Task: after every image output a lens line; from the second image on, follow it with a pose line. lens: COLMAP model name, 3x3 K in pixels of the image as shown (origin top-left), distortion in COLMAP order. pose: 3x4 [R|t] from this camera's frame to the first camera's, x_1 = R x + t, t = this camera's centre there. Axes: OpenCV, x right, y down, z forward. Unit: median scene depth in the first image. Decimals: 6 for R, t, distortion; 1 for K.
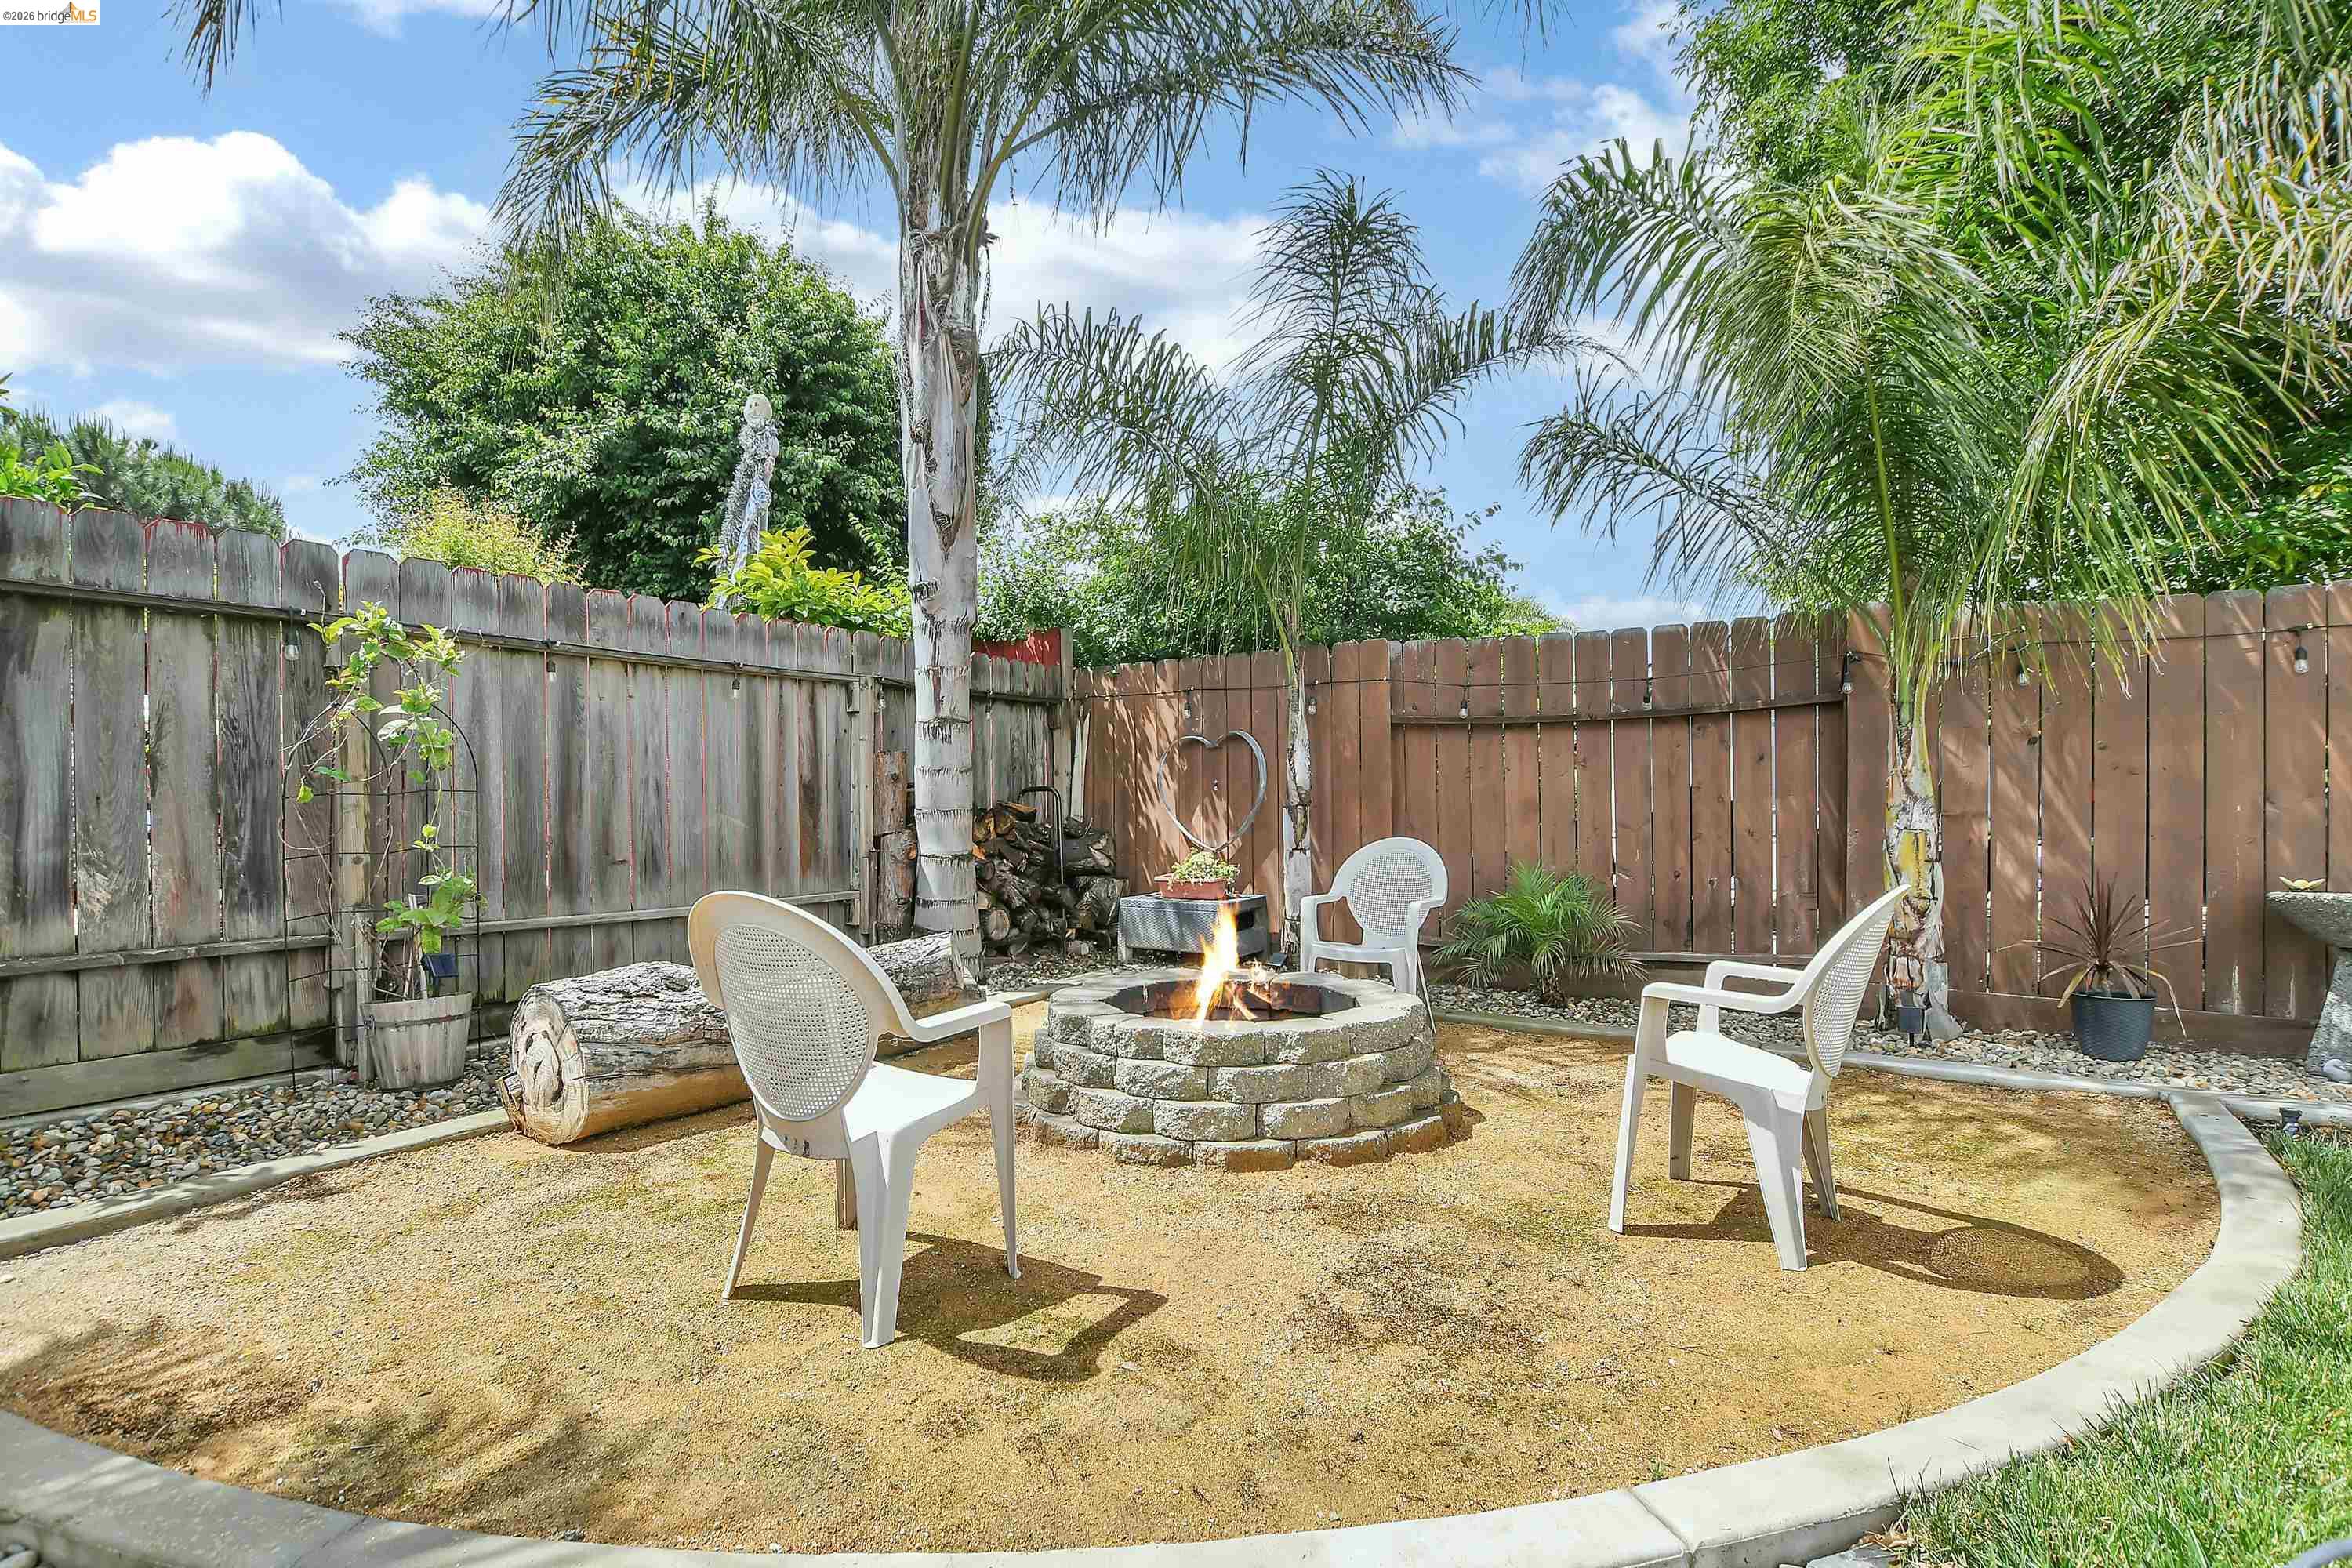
lens RADIAL K [[1128.8, 0, 1156.6], [0, 1128.8, 799.5], [0, 0, 1]] dist [-0.037940, 0.006842]
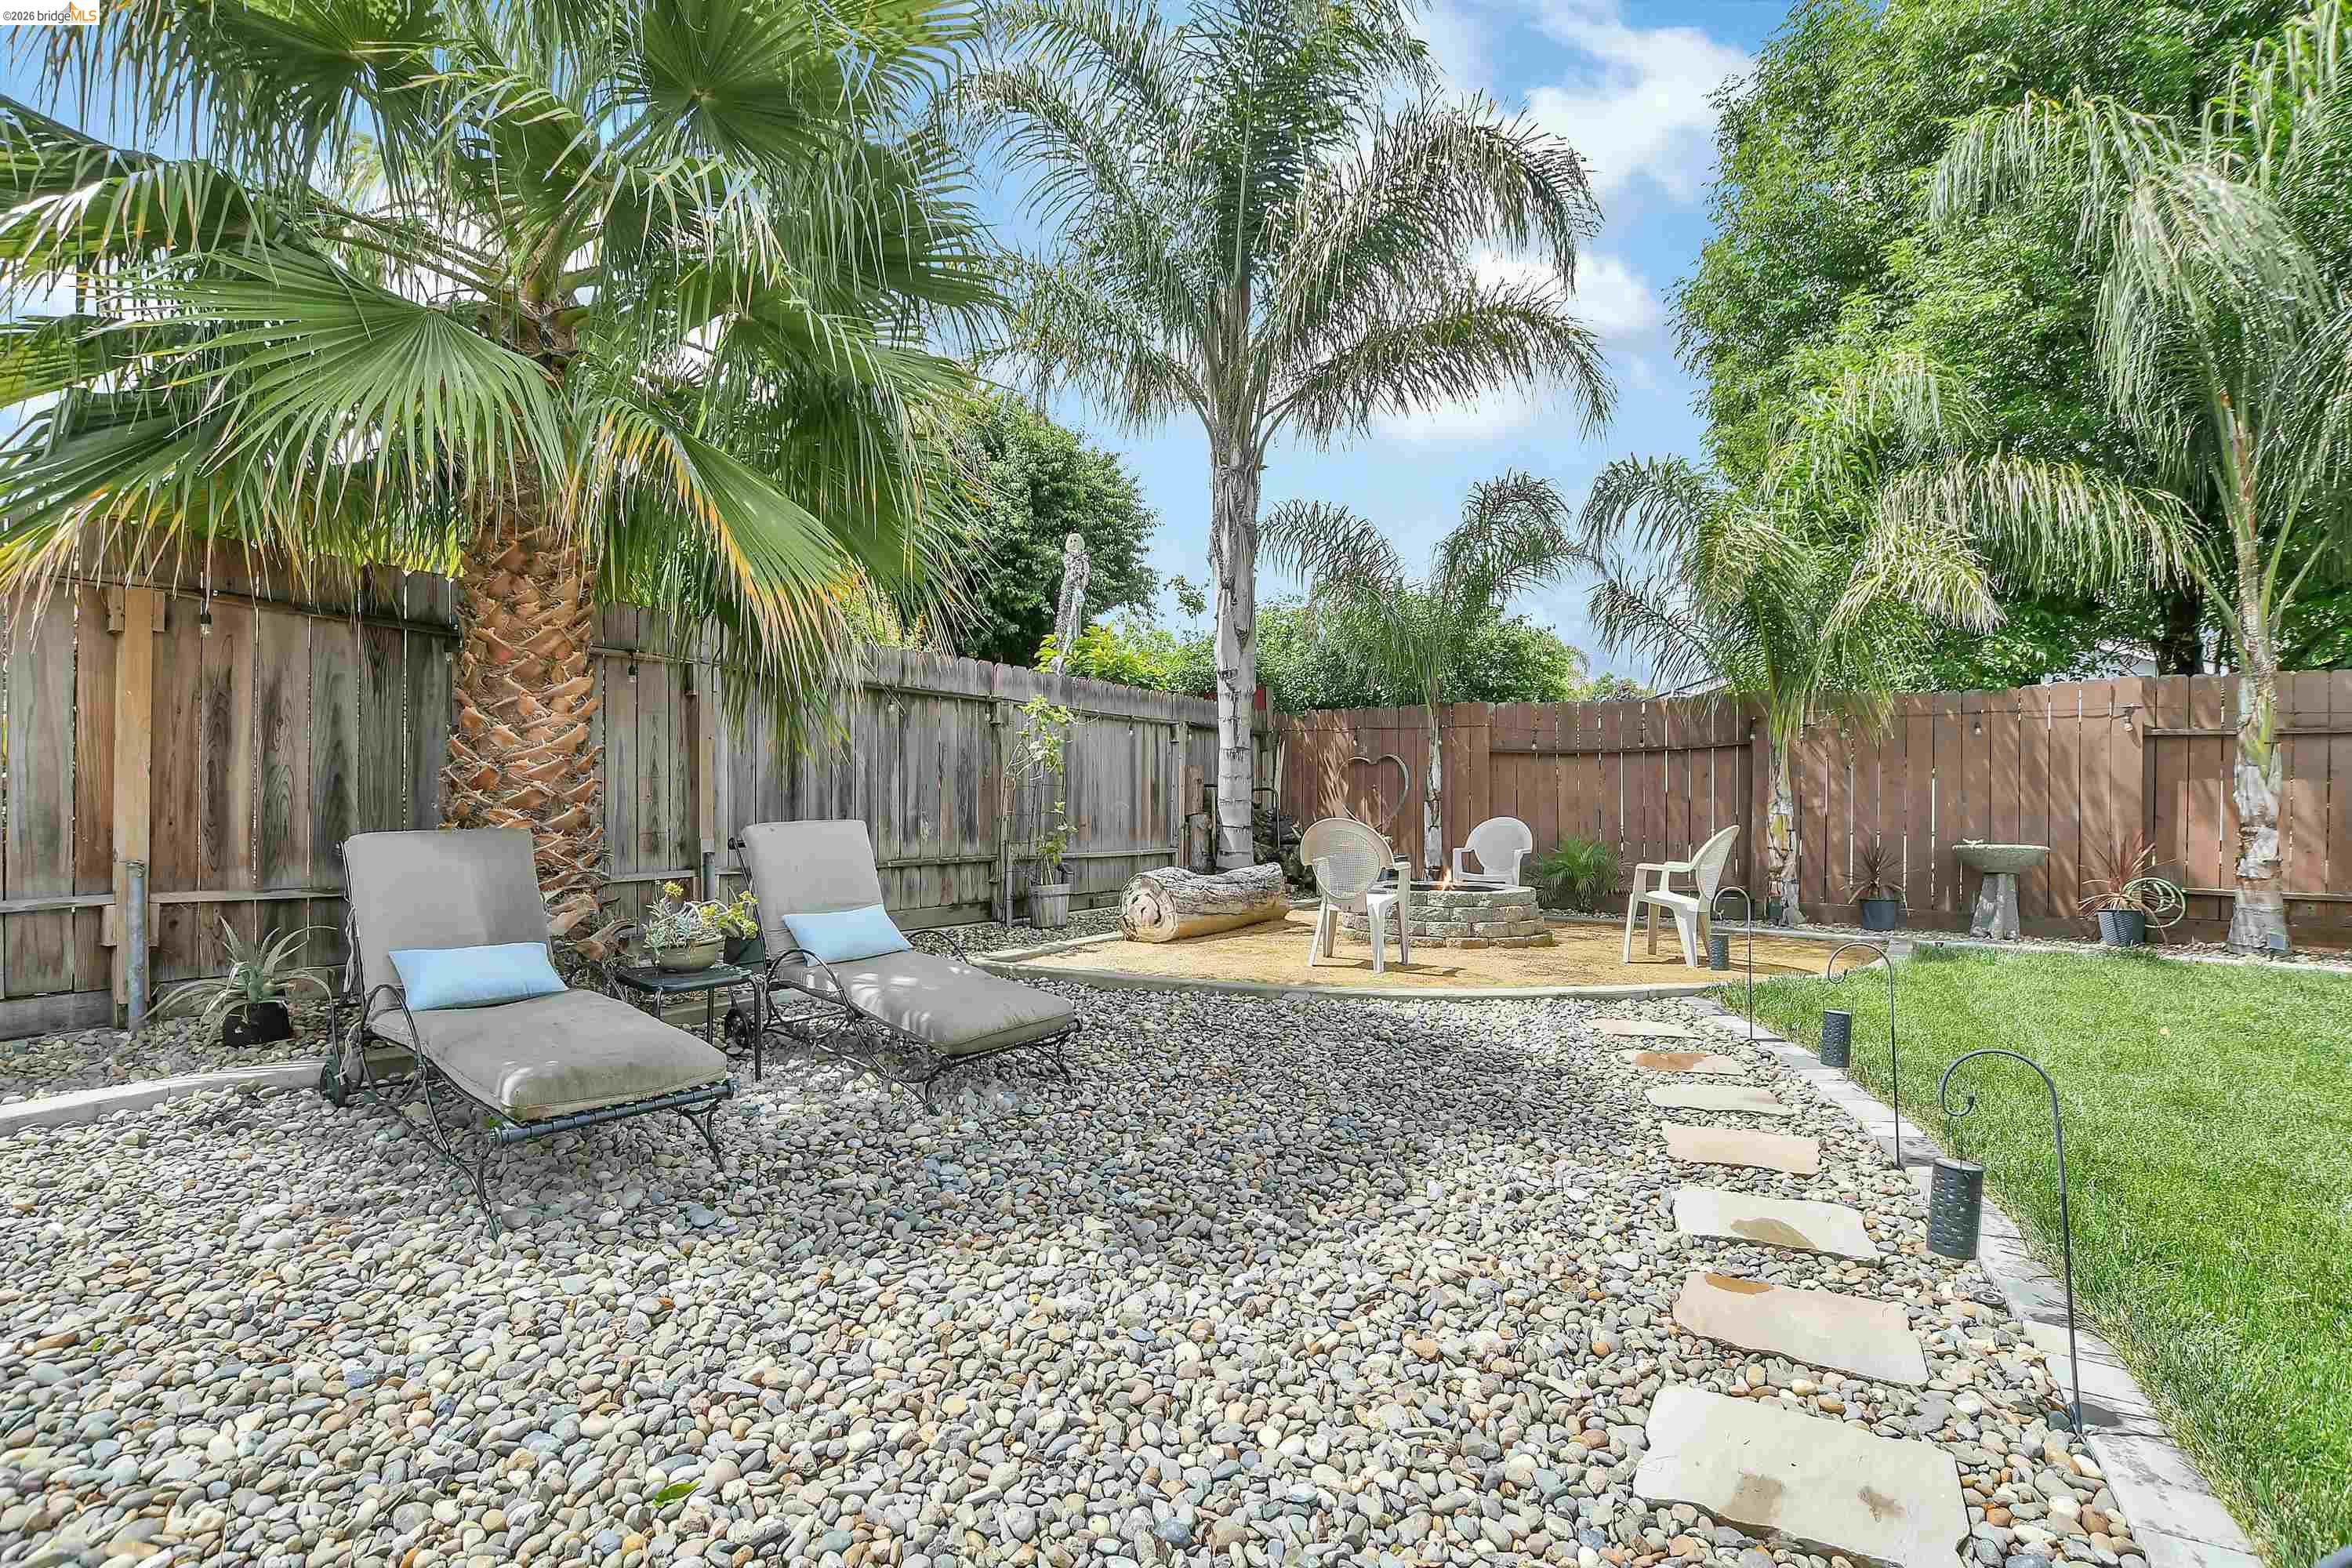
lens RADIAL K [[1128.8, 0, 1156.6], [0, 1128.8, 799.5], [0, 0, 1]] dist [-0.037940, 0.006842]
pose [[0.999944, 0.010495, -0.001282, -0.303378], [-0.010500, 0.999936, -0.004300, 0.016764], [0.001237, 0.004313, 0.999990, -0.719346]]
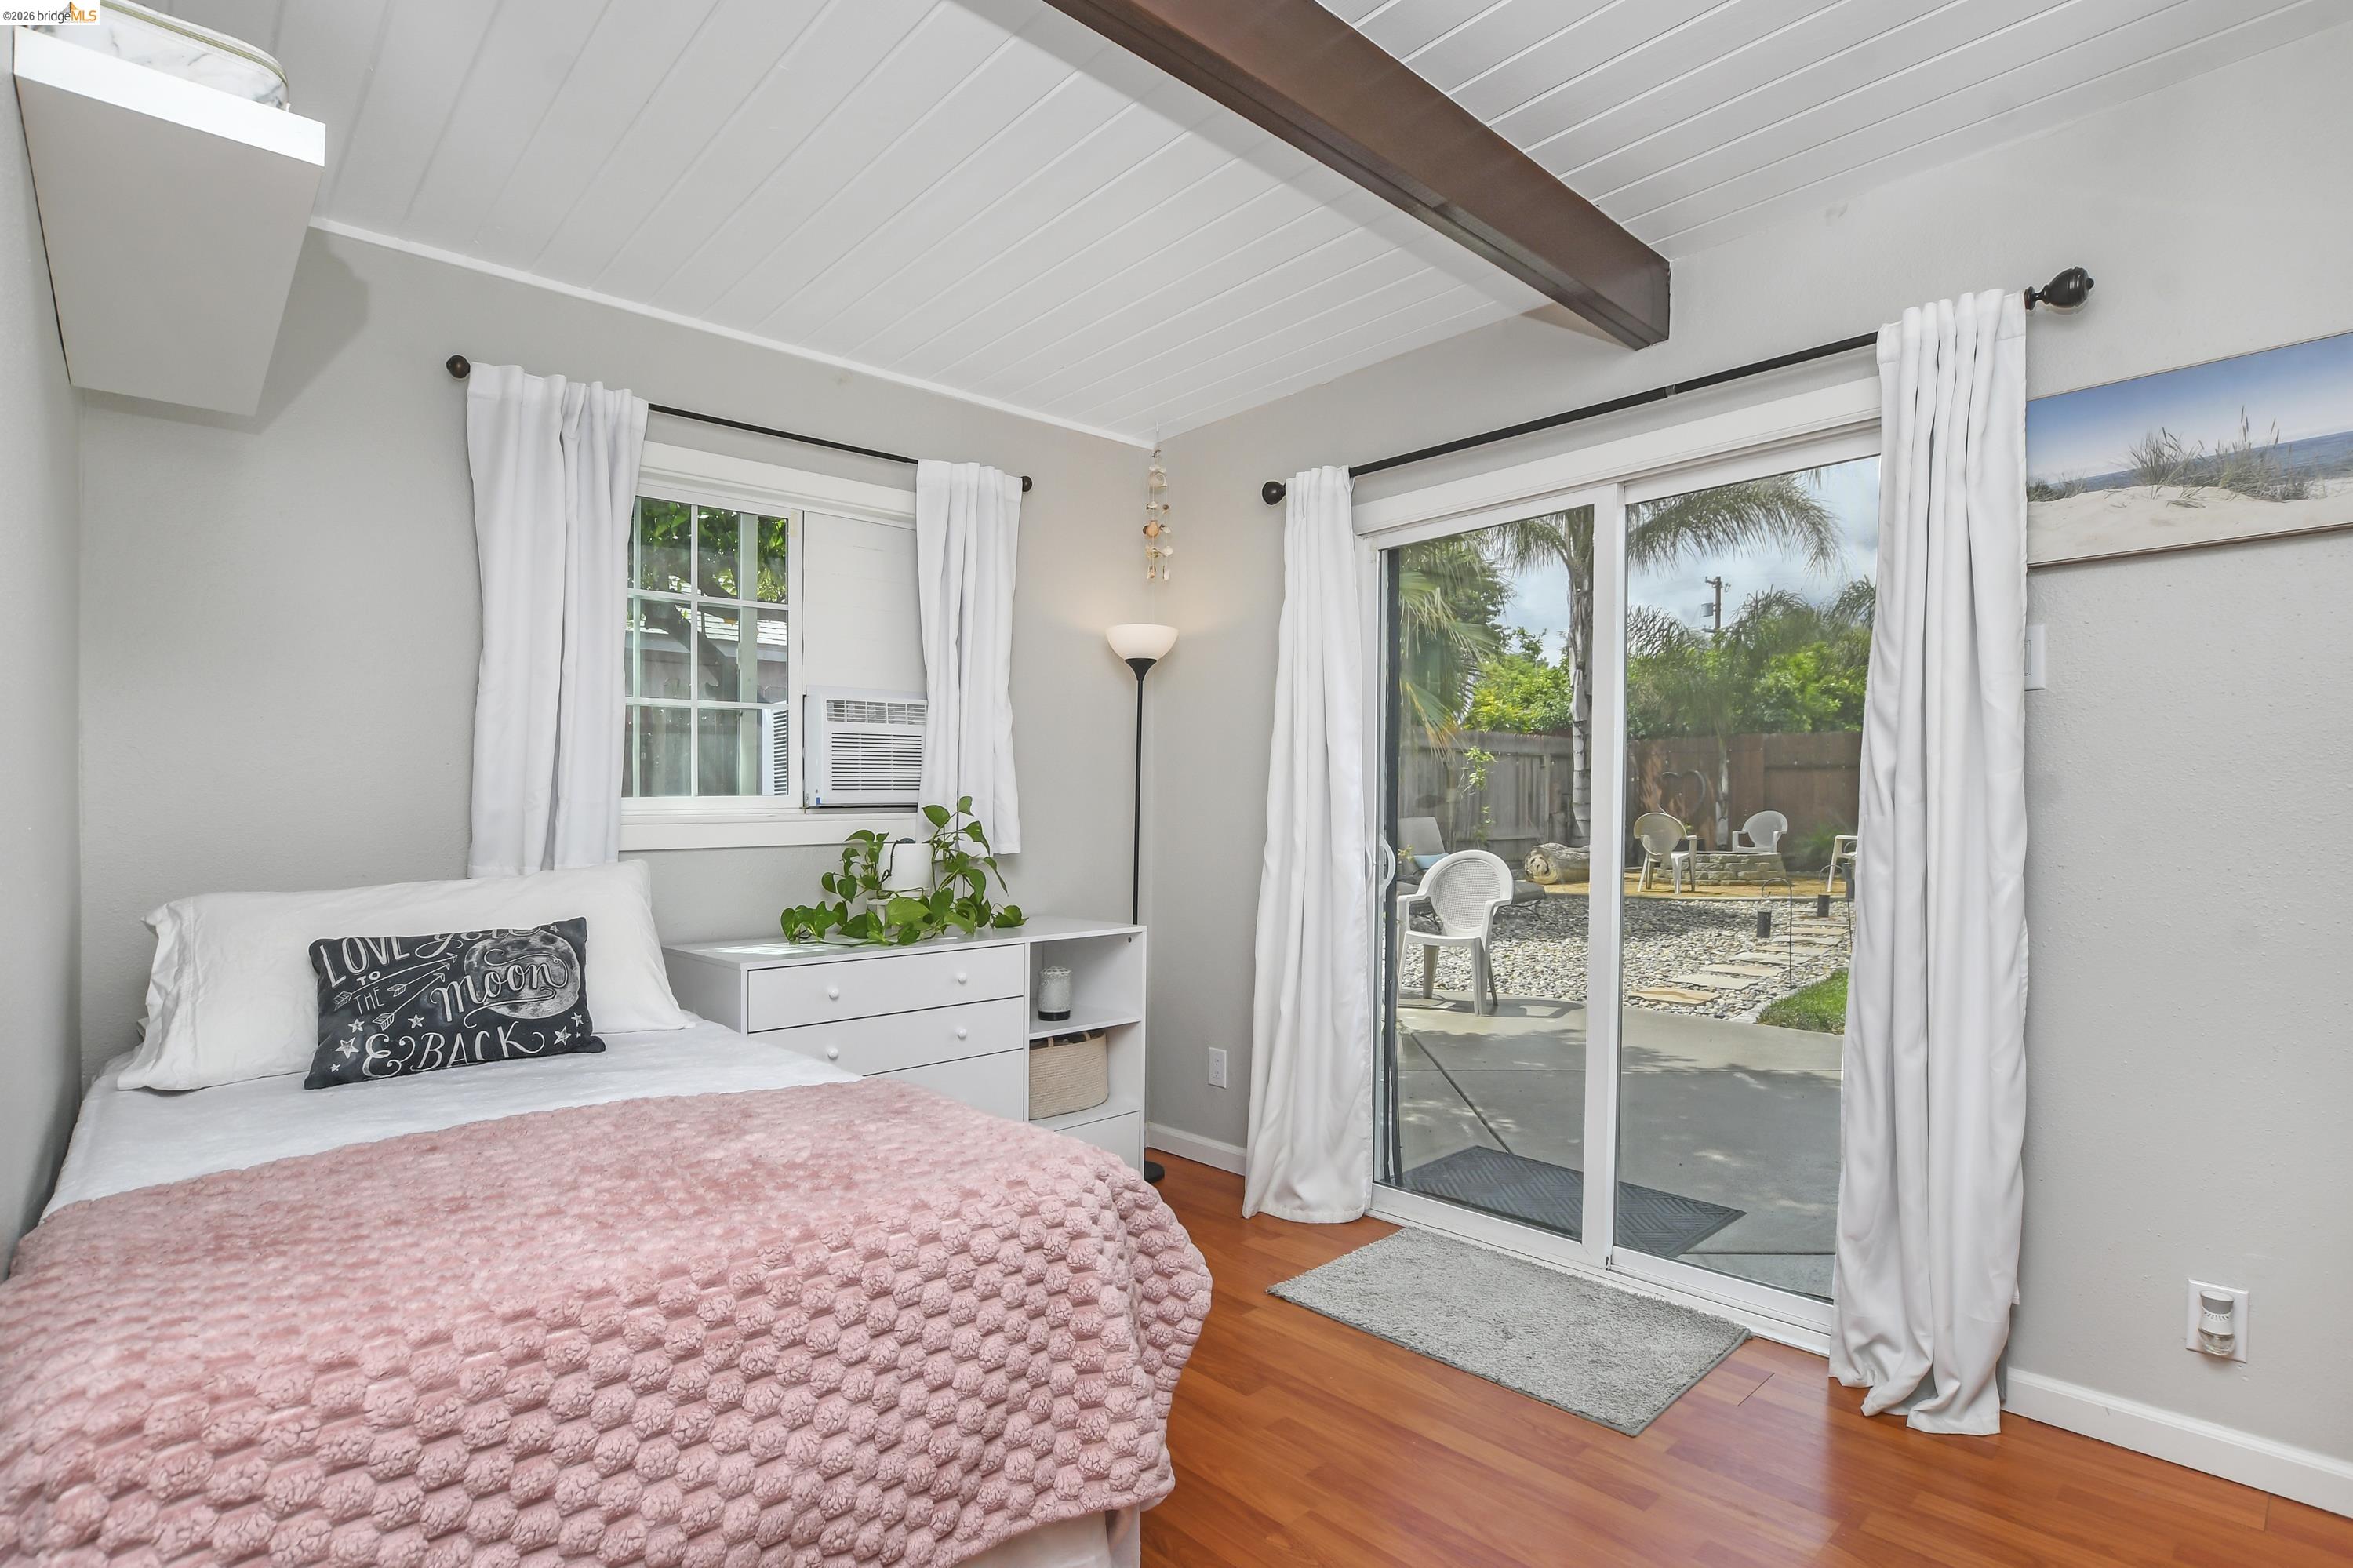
lens RADIAL K [[1125.1, 0, 1174.5], [0, 1125.1, 884.1], [0, 0, 1]] dist [0.000562, 0.000182]
pose [[0.971315, 0.005864, -0.237724, -0.494836], [0.010447, 0.997678, 0.067296, 0.010419], [0.237566, -0.067849, 0.968999, -1.849443]]
